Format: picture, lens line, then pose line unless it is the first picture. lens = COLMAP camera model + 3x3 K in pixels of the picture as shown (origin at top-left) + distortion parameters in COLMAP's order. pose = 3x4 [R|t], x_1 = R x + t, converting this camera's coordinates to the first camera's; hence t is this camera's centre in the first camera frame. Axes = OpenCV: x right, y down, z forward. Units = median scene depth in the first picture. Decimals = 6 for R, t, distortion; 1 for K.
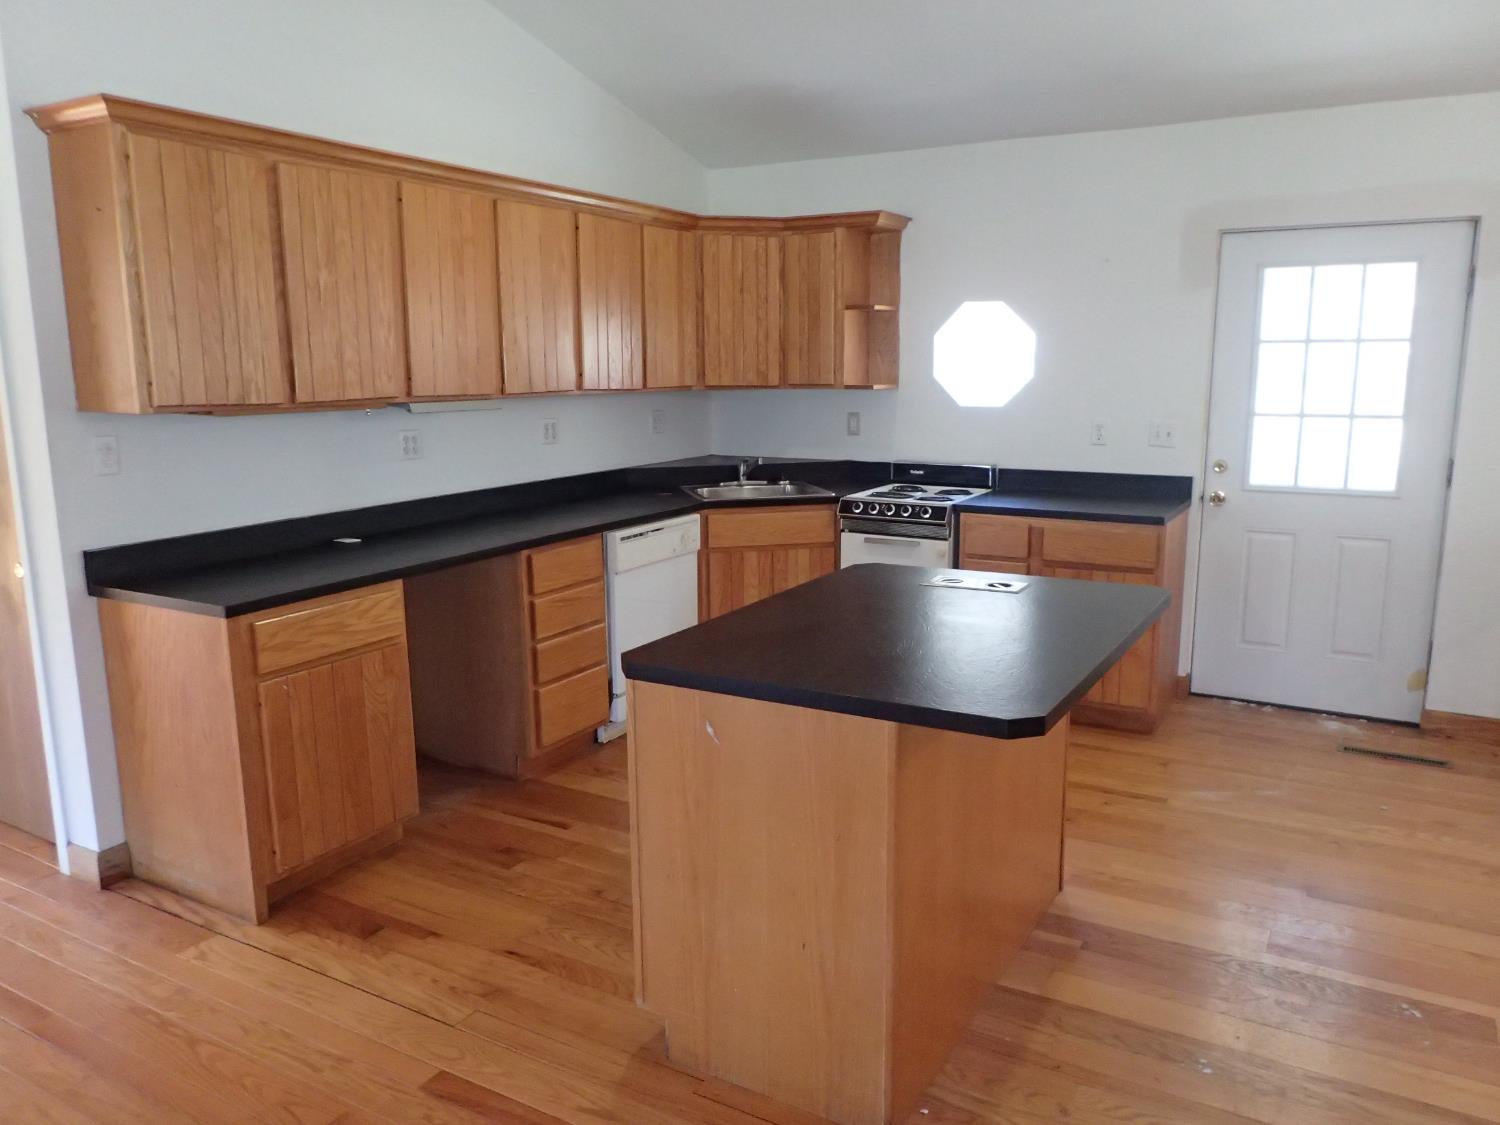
lens RADIAL K [[1102.0, 0, 755.0], [0, 1102.0, 564.1], [0, 0, 1]] dist [-0.005945, -0.000017]
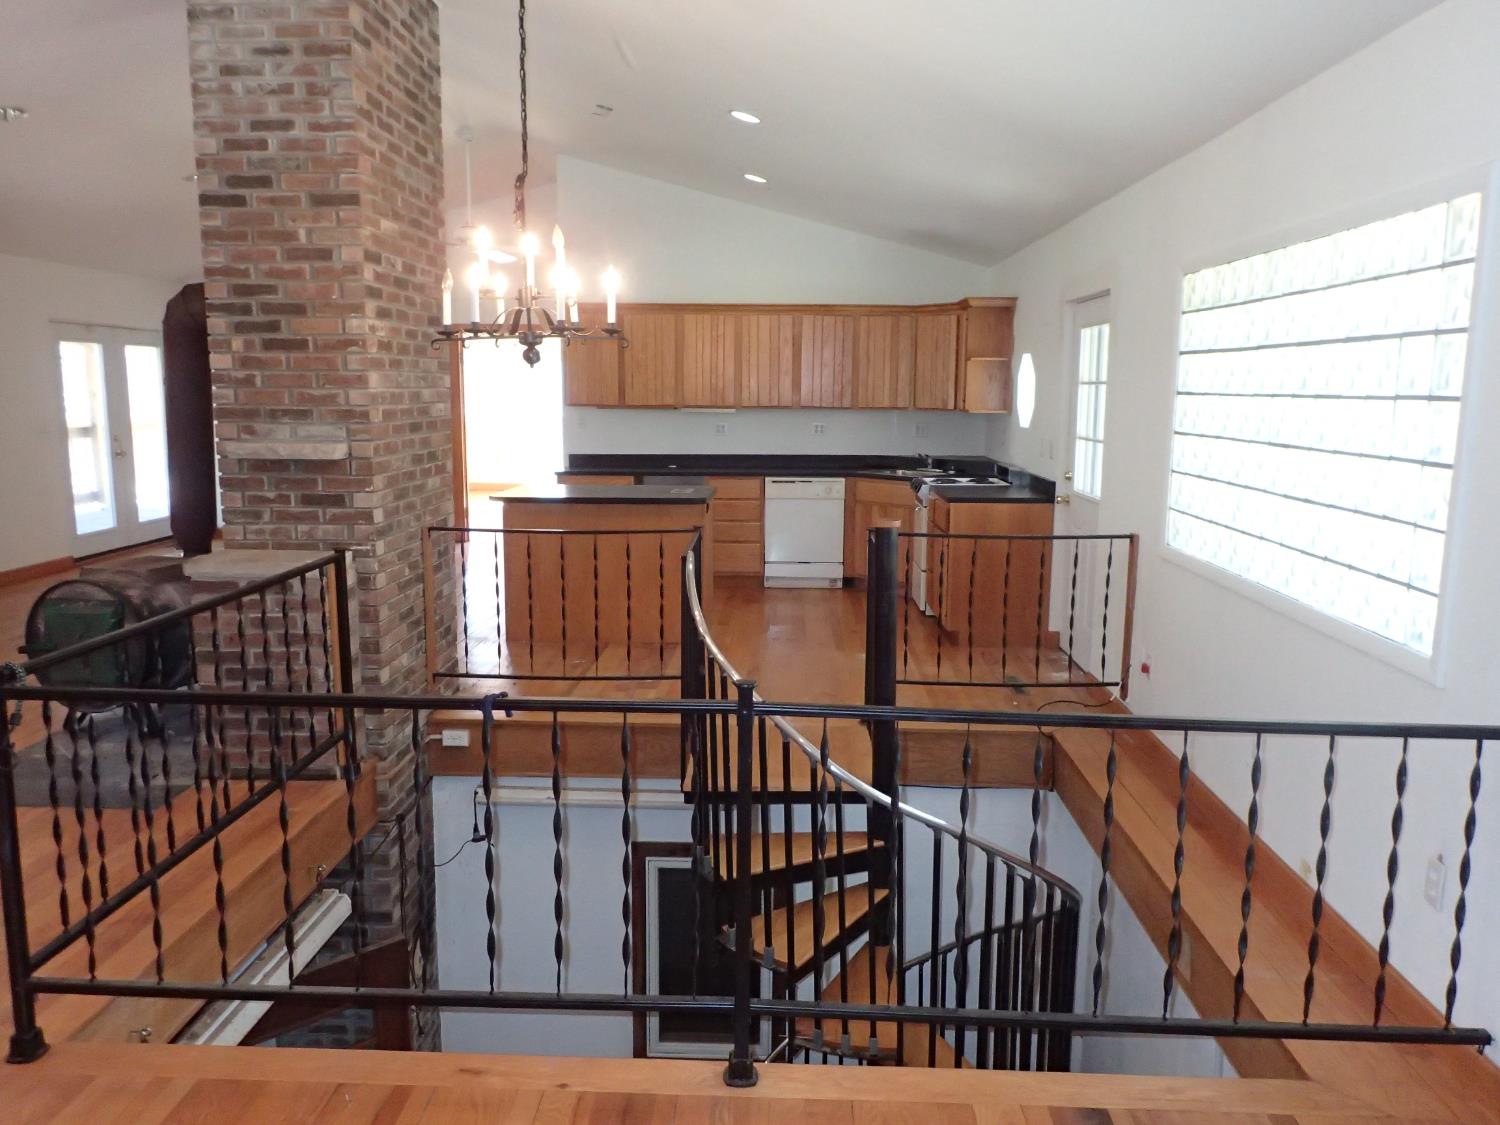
lens RADIAL K [[1102.0, 0, 755.0], [0, 1102.0, 564.1], [0, 0, 1]] dist [-0.005945, -0.000017]
pose [[0.476263, 0.148665, -0.866644, 1.421339], [-0.173224, 0.982152, 0.073285, -0.015289], [0.862072, 0.115221, 0.493515, 0.021330]]
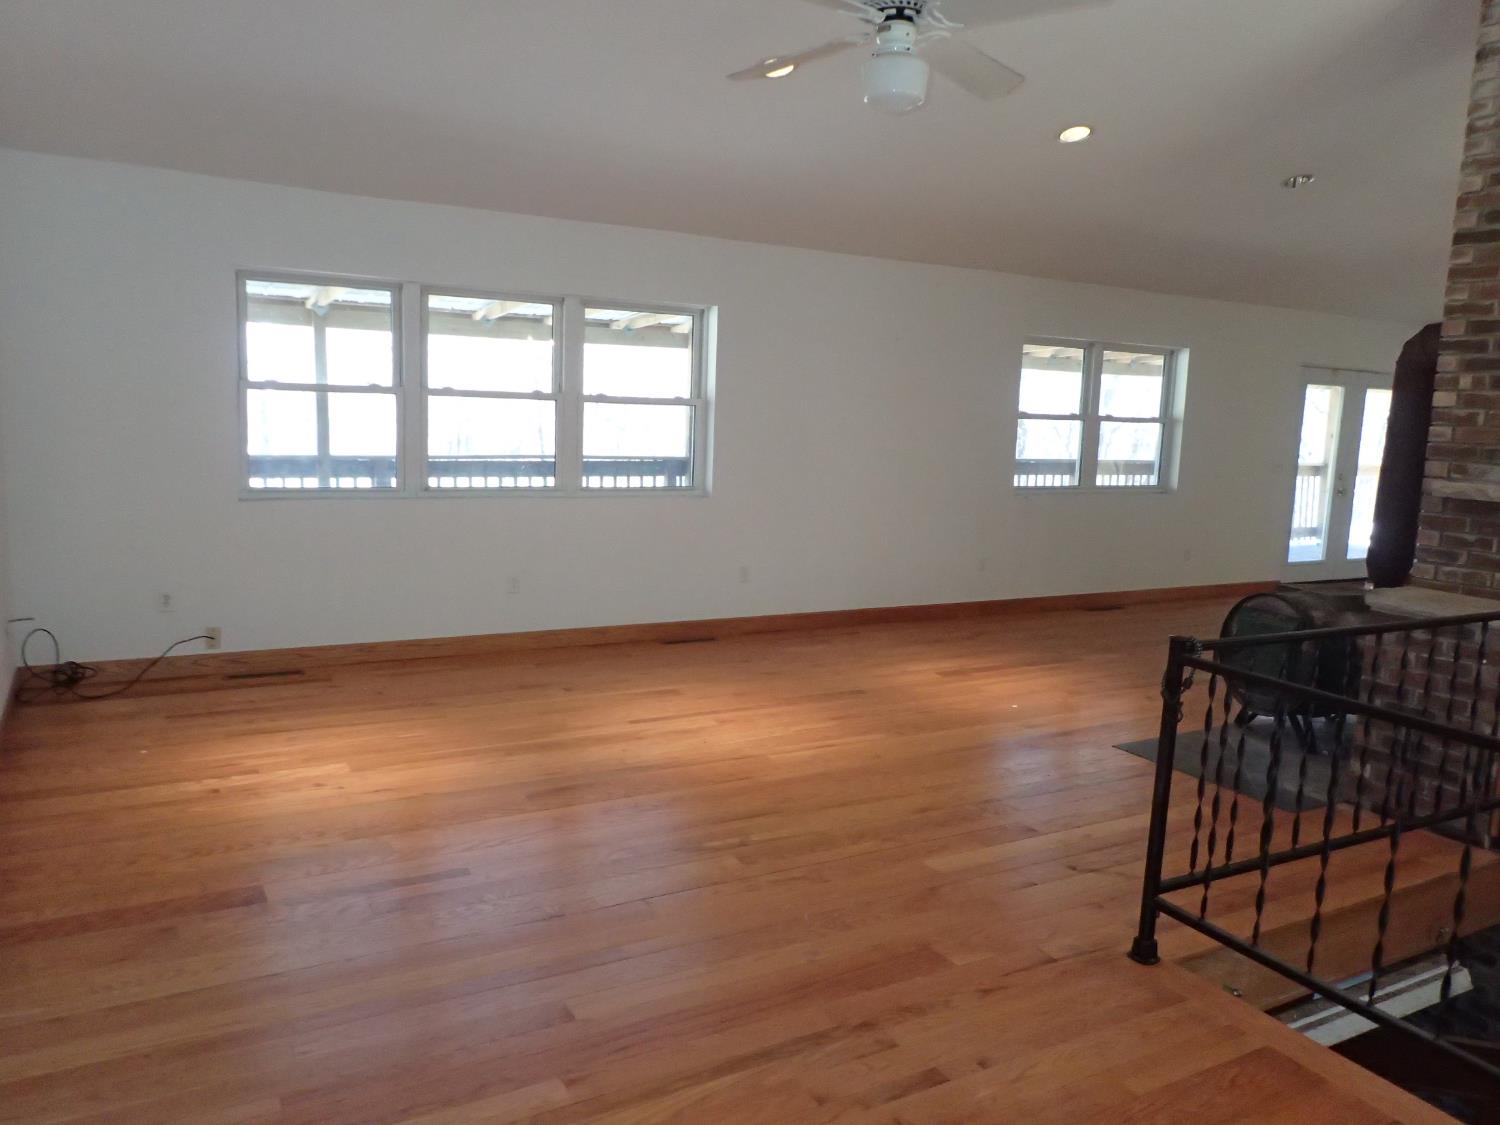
lens RADIAL K [[1102.0, 0, 755.0], [0, 1102.0, 564.1], [0, 0, 1]] dist [-0.005945, -0.000017]
pose [[-0.499904, 0.111079, -0.858928, 1.471485], [-0.196387, 0.951370, 0.237333, -0.010906], [0.843521, 0.287326, -0.453780, 0.041377]]
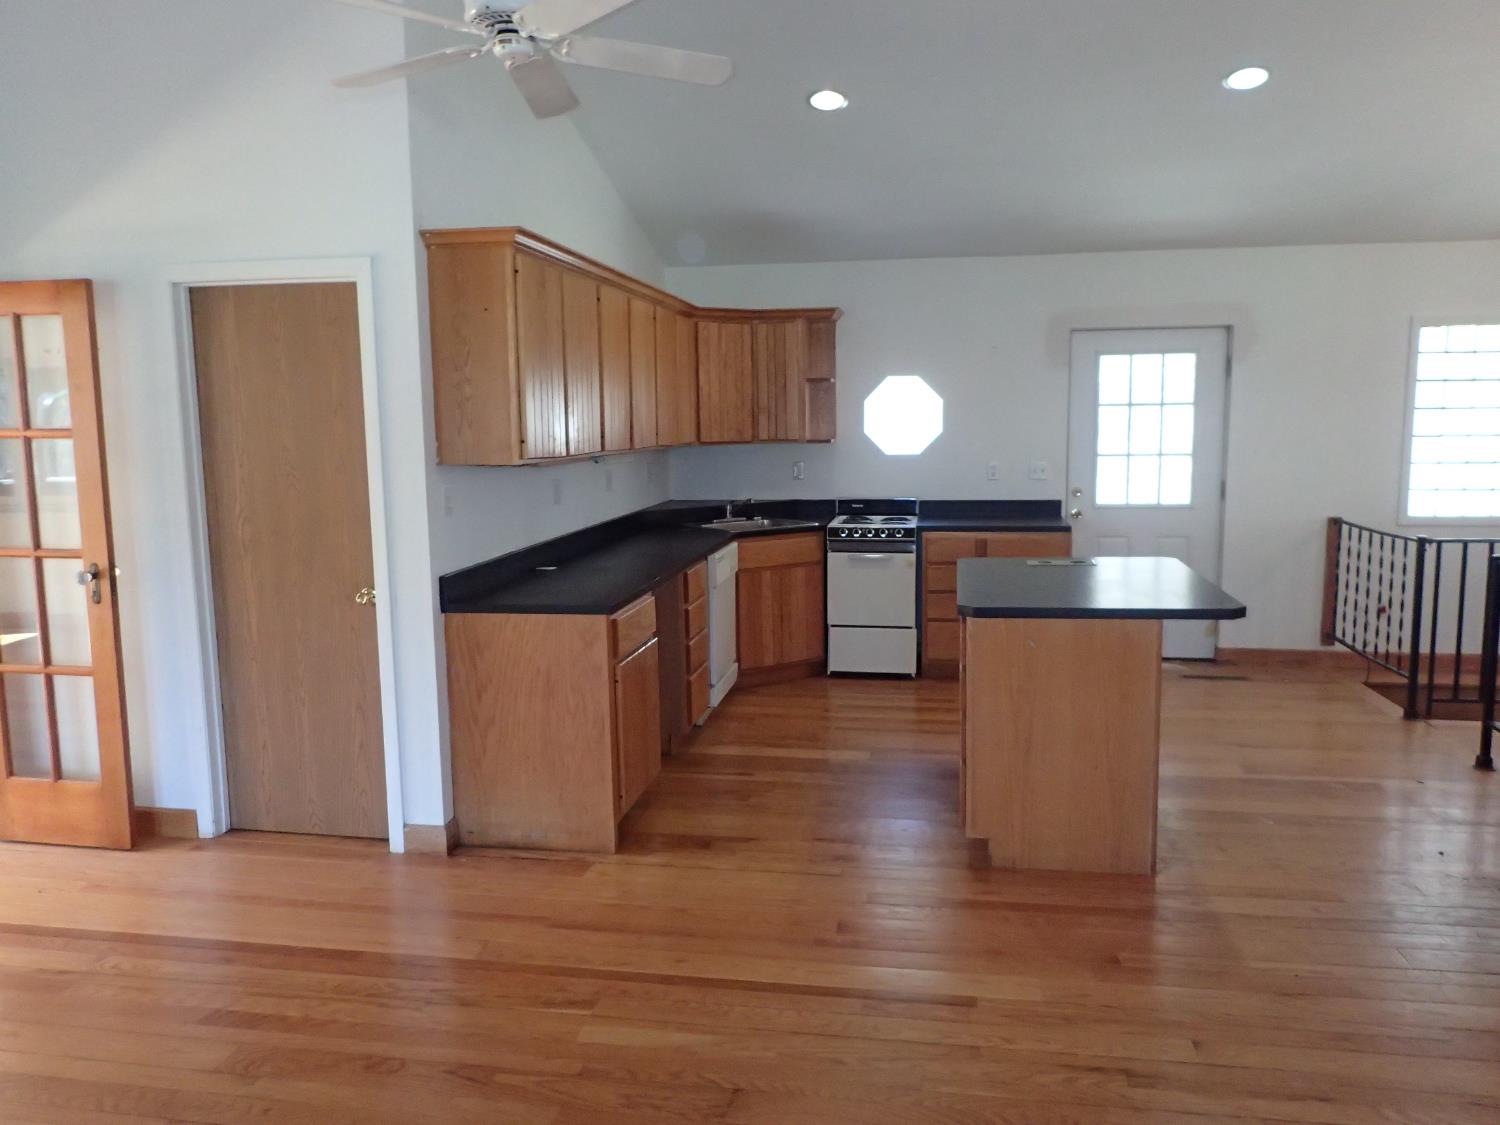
lens RADIAL K [[1102.0, 0, 755.0], [0, 1102.0, 564.1], [0, 0, 1]] dist [-0.005945, -0.000017]
pose [[0.937886, -0.053114, 0.342855, -0.462286], [0.071842, 0.996525, -0.042147, 0.034146], [-0.339425, 0.064161, 0.938442, -0.189598]]
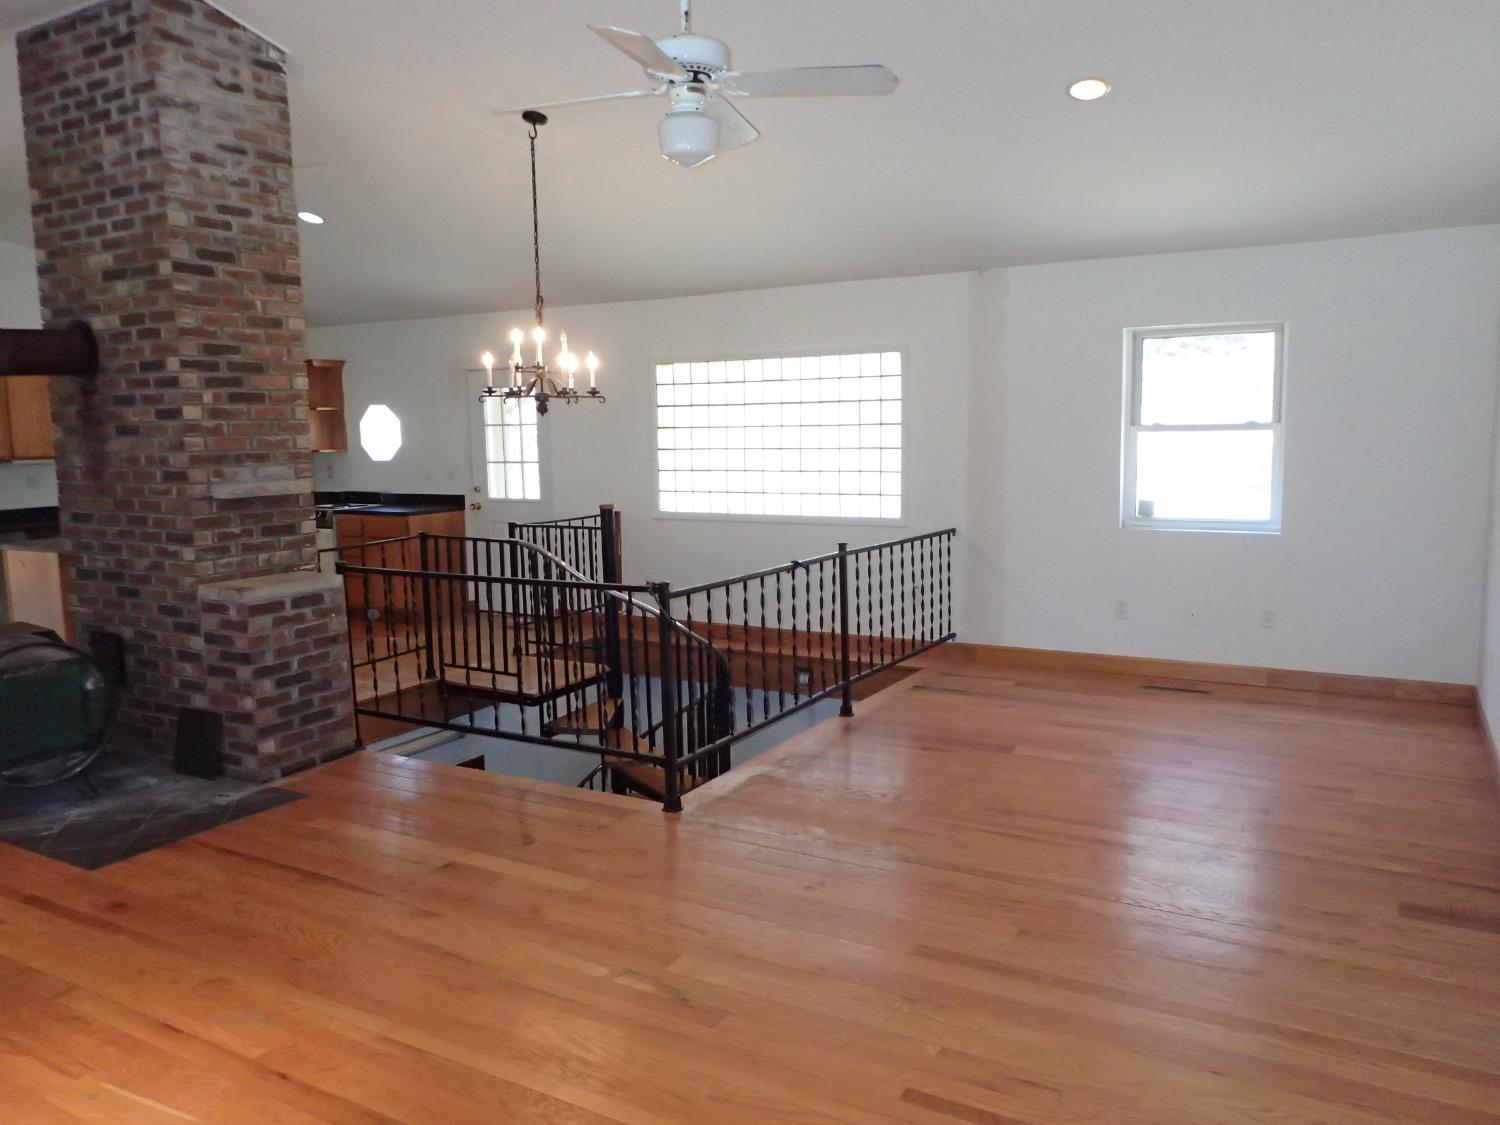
lens RADIAL K [[1102.0, 0, 755.0], [0, 1102.0, 564.1], [0, 0, 1]] dist [-0.005945, -0.000017]
pose [[0.999862, -0.012461, 0.010990, 0.889918], [0.013138, 0.997871, -0.063887, 0.172548], [-0.010170, 0.064022, 0.997897, -0.930075]]
